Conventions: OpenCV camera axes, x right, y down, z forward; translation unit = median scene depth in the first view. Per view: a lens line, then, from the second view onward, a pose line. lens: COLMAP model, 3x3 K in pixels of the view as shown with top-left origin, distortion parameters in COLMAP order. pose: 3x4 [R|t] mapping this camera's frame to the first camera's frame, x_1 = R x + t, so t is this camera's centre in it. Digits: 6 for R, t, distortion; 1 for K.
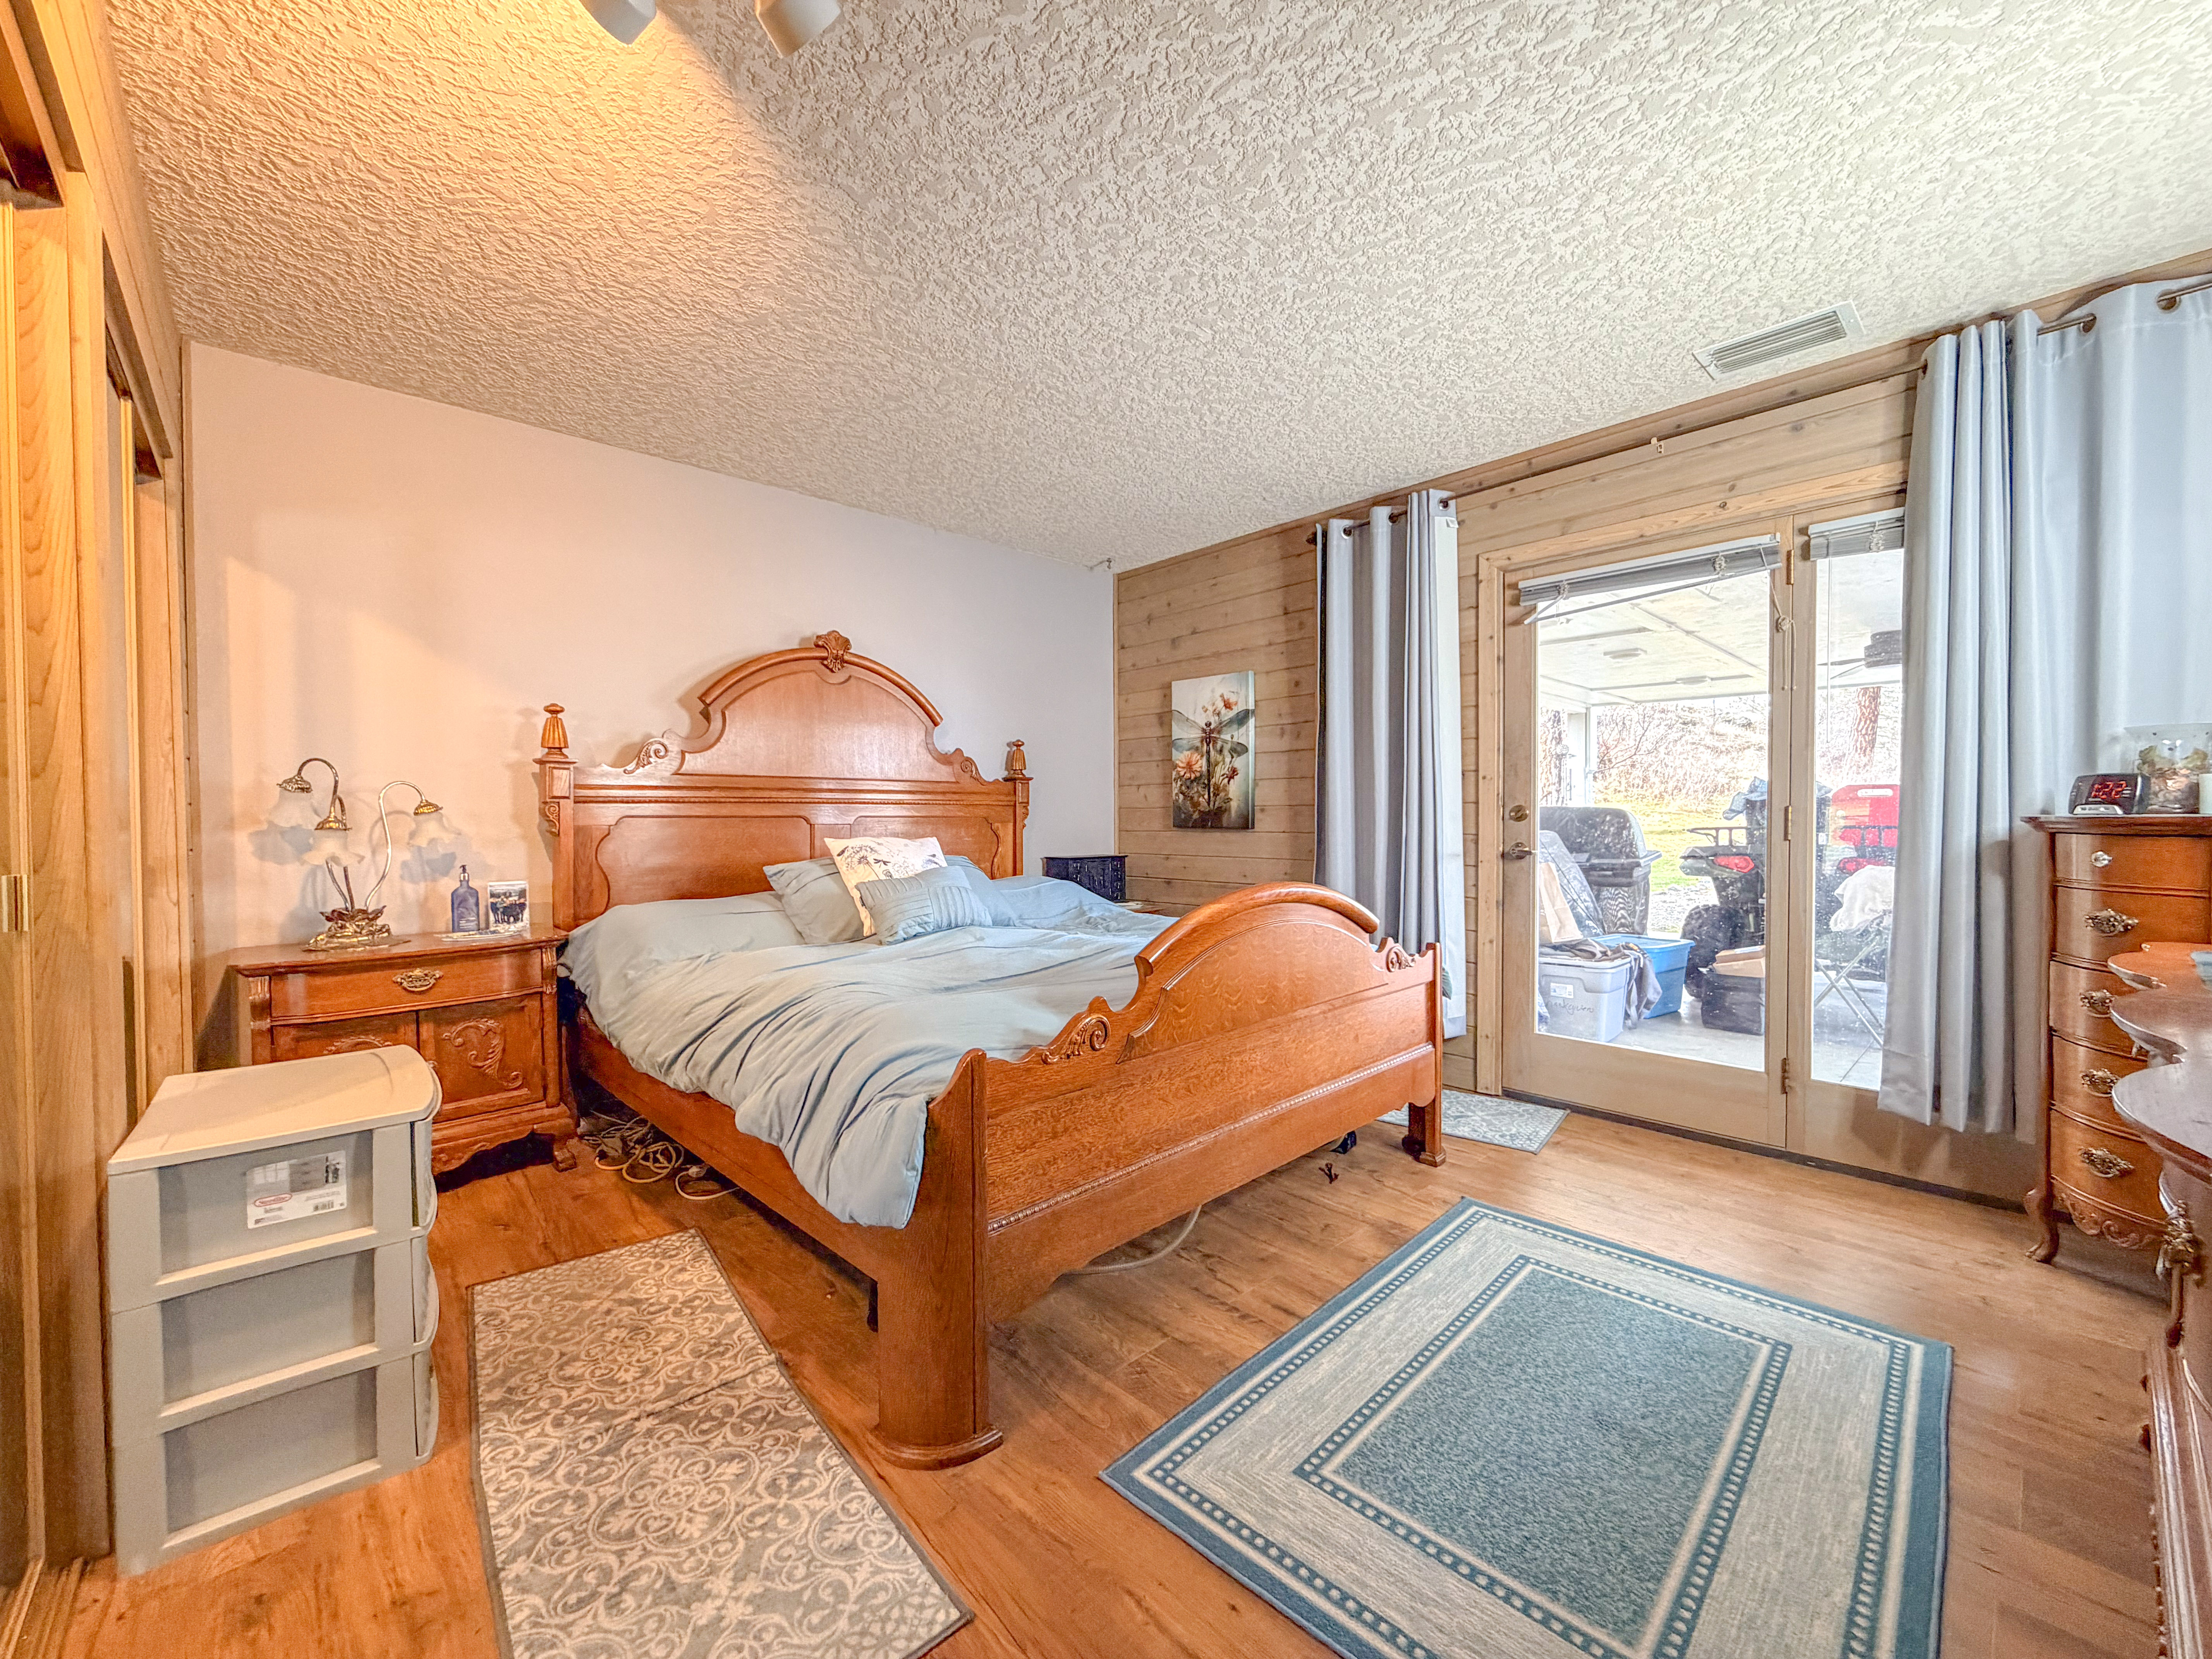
lens RADIAL K [[899.9, 0, 1091.6], [0, 899.9, 832.5], [0, 0, 1]] dist [-0.000394, 0.000045]
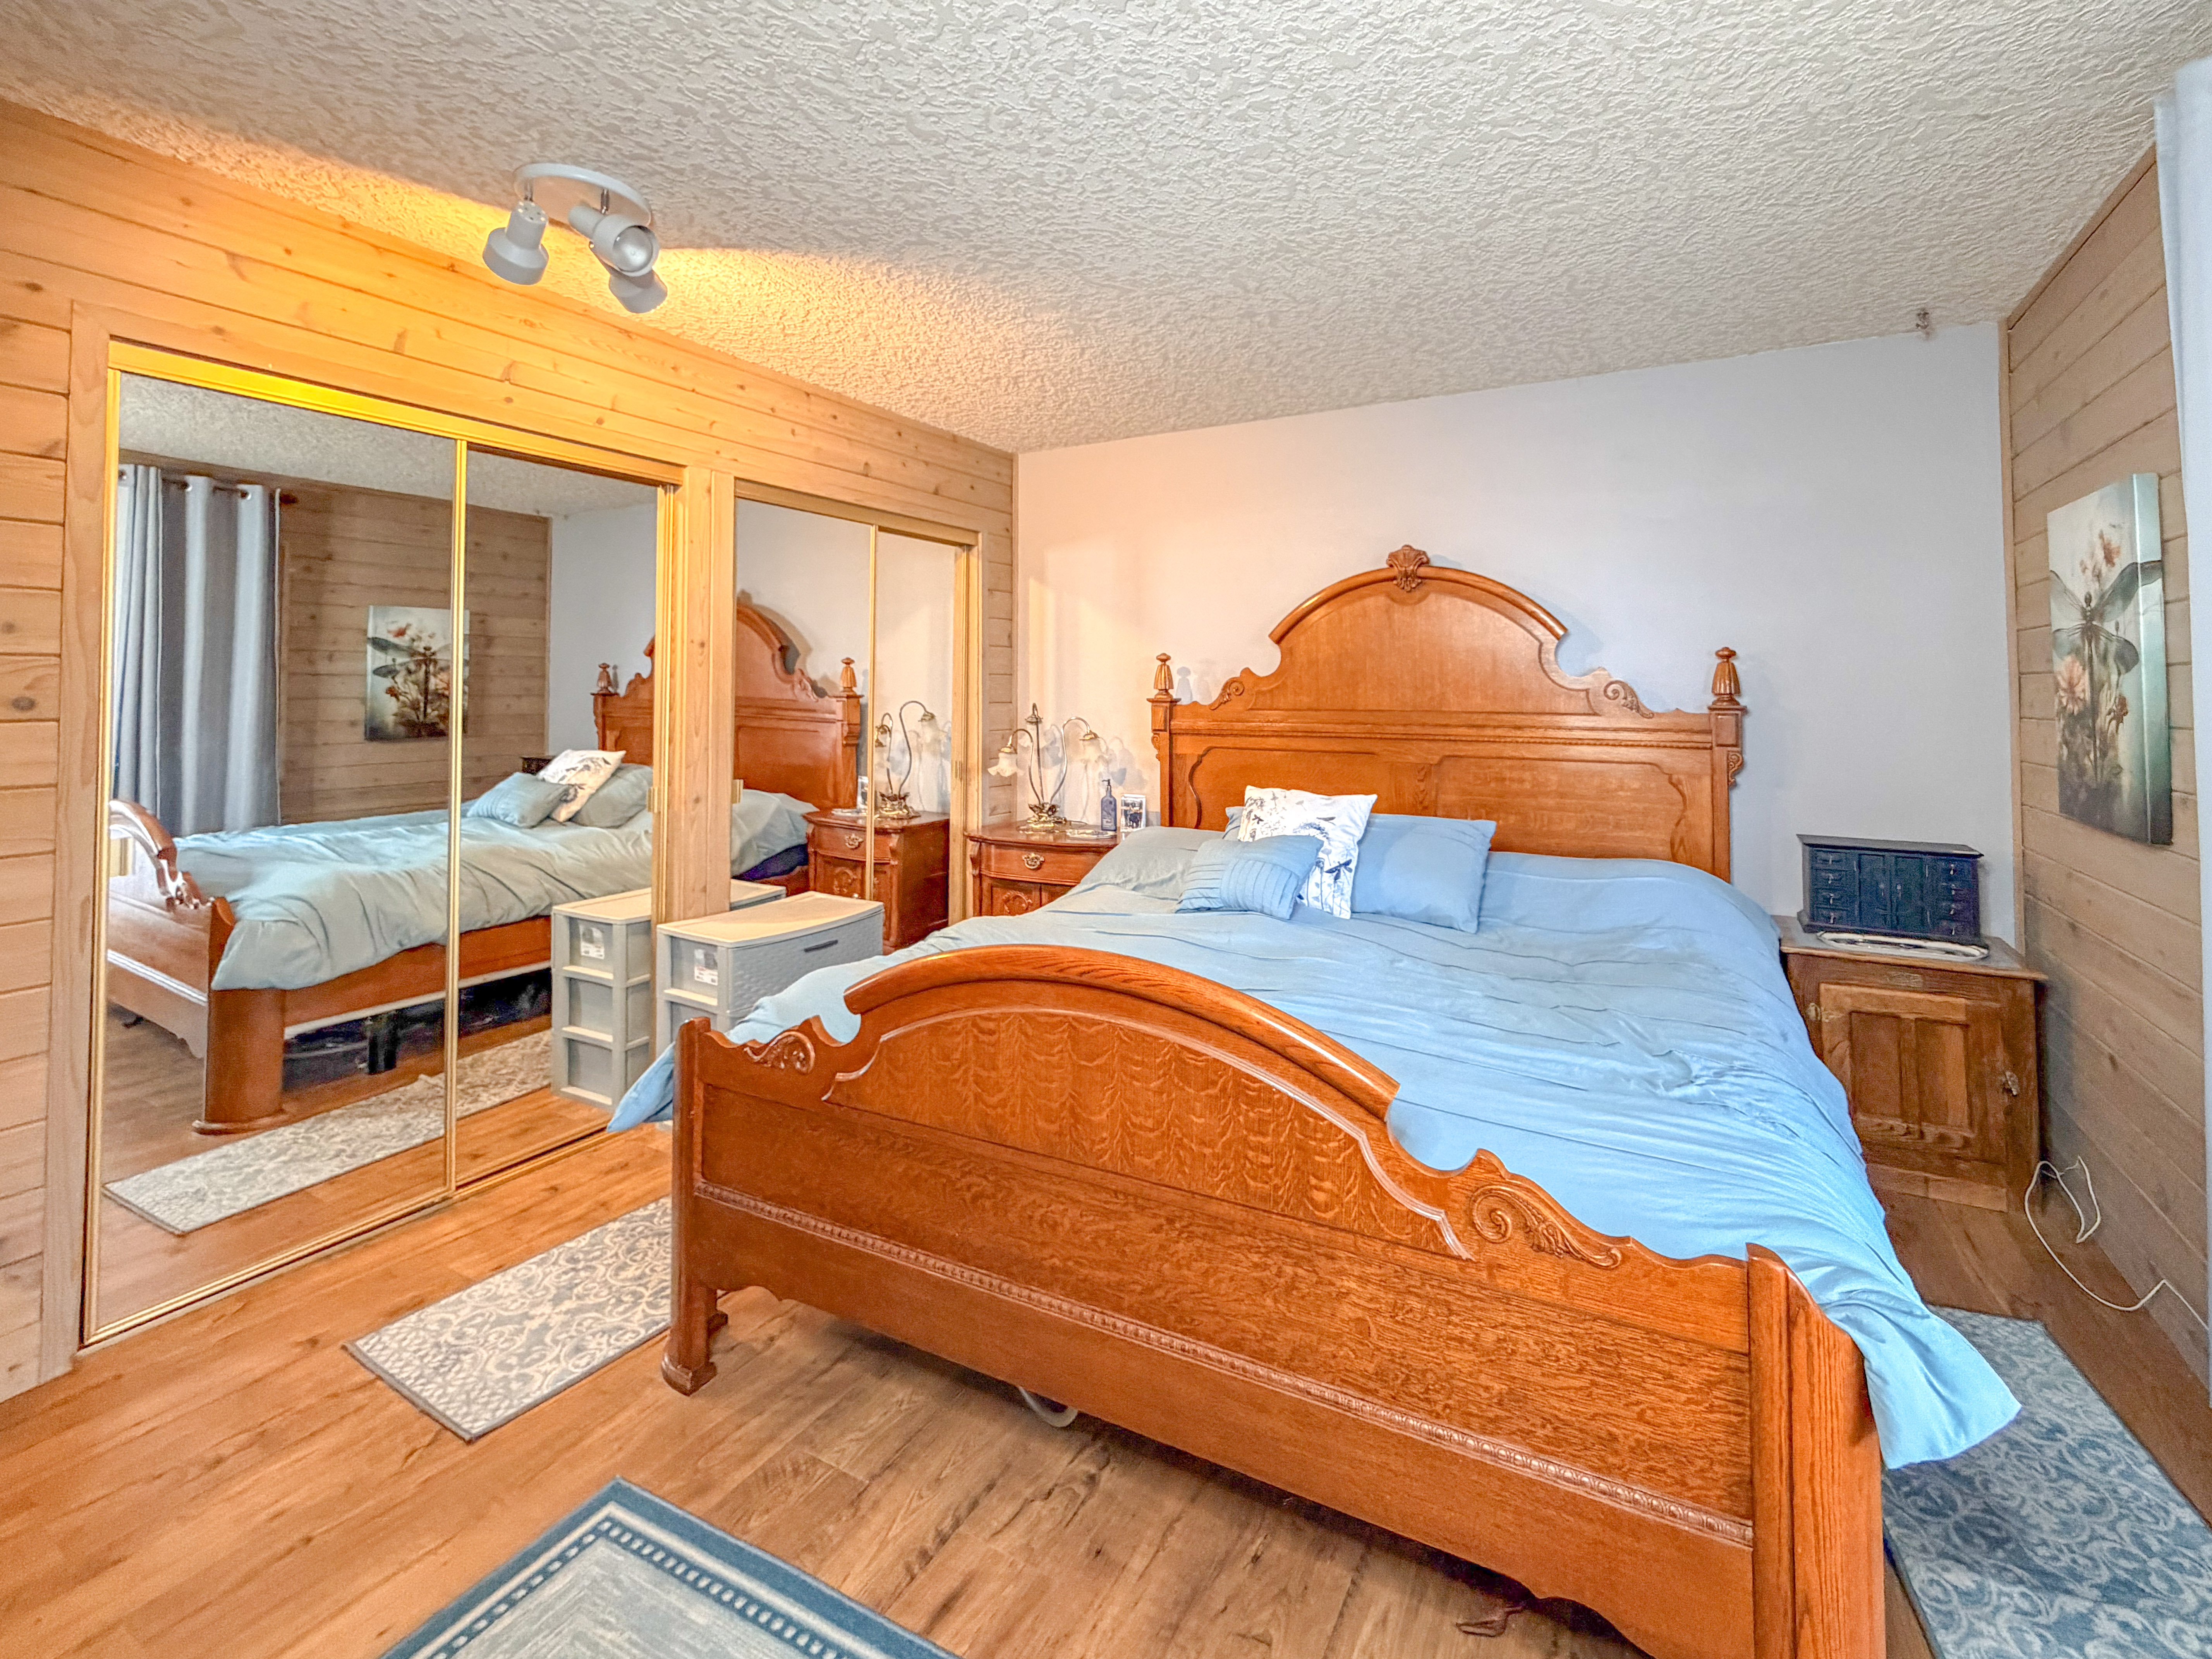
lens RADIAL K [[887.5, 0, 1106.2], [0, 887.5, 672.3], [0, 0, 1]] dist [0.000108, -0.000190]
pose [[0.346705, -0.020816, -0.937743, 0.534151], [-0.021216, 0.999324, -0.030027, -0.082108], [0.937734, 0.030306, 0.346029, 0.525533]]
